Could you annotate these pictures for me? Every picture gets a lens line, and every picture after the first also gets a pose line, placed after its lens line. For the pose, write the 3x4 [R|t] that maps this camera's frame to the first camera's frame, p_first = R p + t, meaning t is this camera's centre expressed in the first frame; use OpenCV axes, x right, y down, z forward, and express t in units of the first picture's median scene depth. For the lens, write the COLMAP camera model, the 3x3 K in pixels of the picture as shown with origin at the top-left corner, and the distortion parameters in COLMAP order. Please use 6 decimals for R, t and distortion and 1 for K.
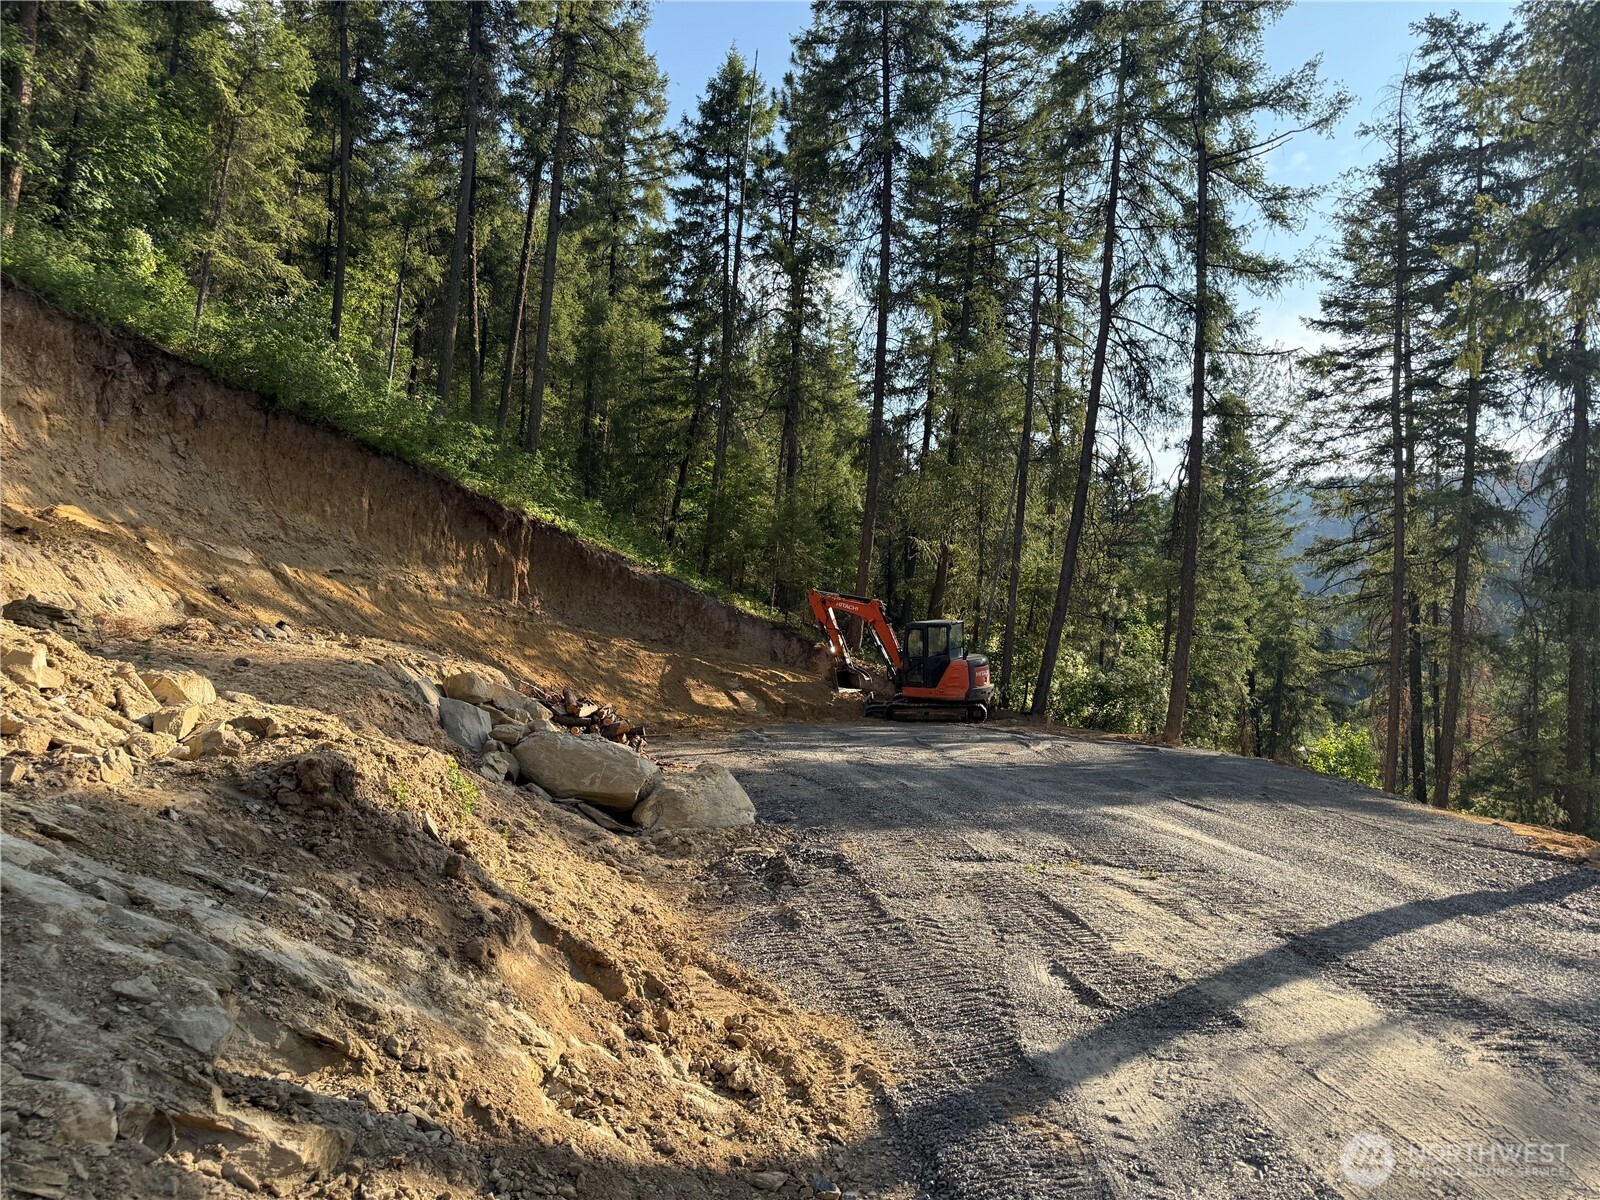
lens RADIAL K [[1128.7, 0, 798.6], [0, 1128.7, 607.5], [0, 0, 1]] dist [0.037114, -0.043595]
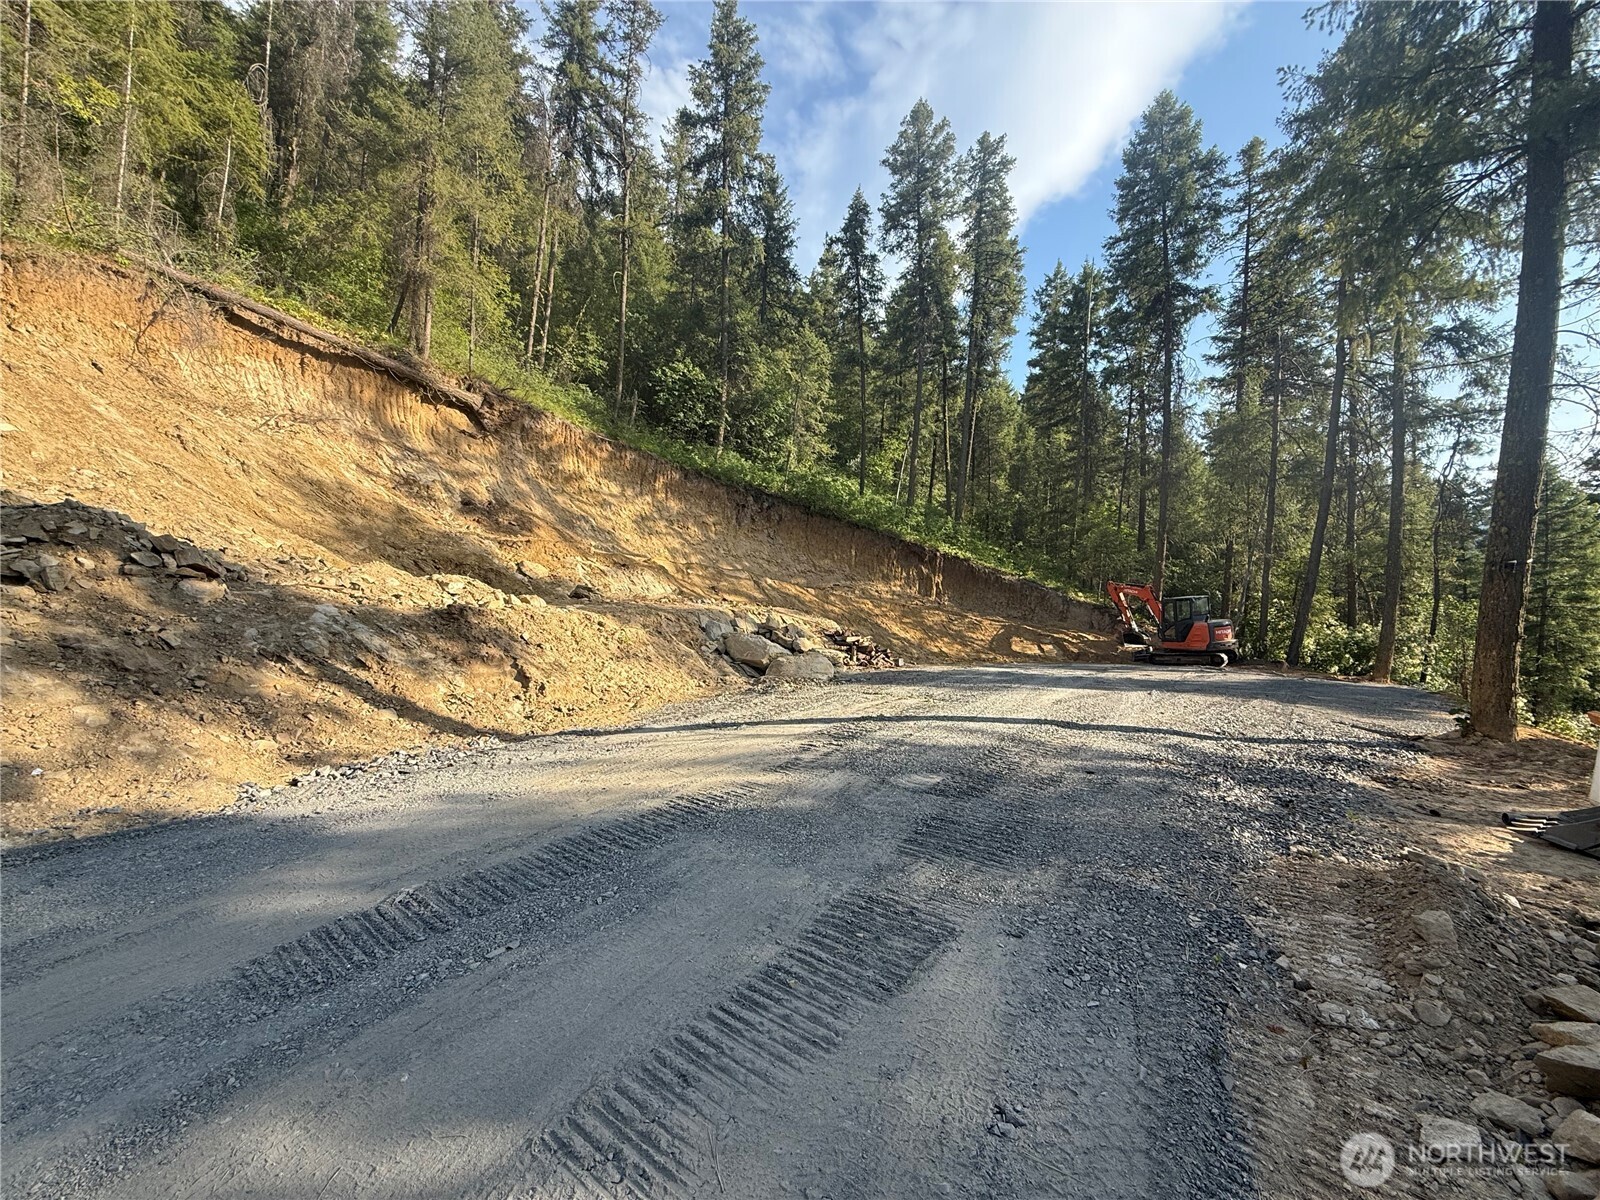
lens RADIAL K [[644.0, 0, 800.0], [0, 644.0, 600.0], [0, 0, 1]] dist [-0.001392, -0.000084]
pose [[0.780751, -0.044603, -0.623249, 0.489003], [0.025026, 0.998881, -0.040136, 0.071544], [0.624341, 0.015739, 0.780993, 0.057374]]
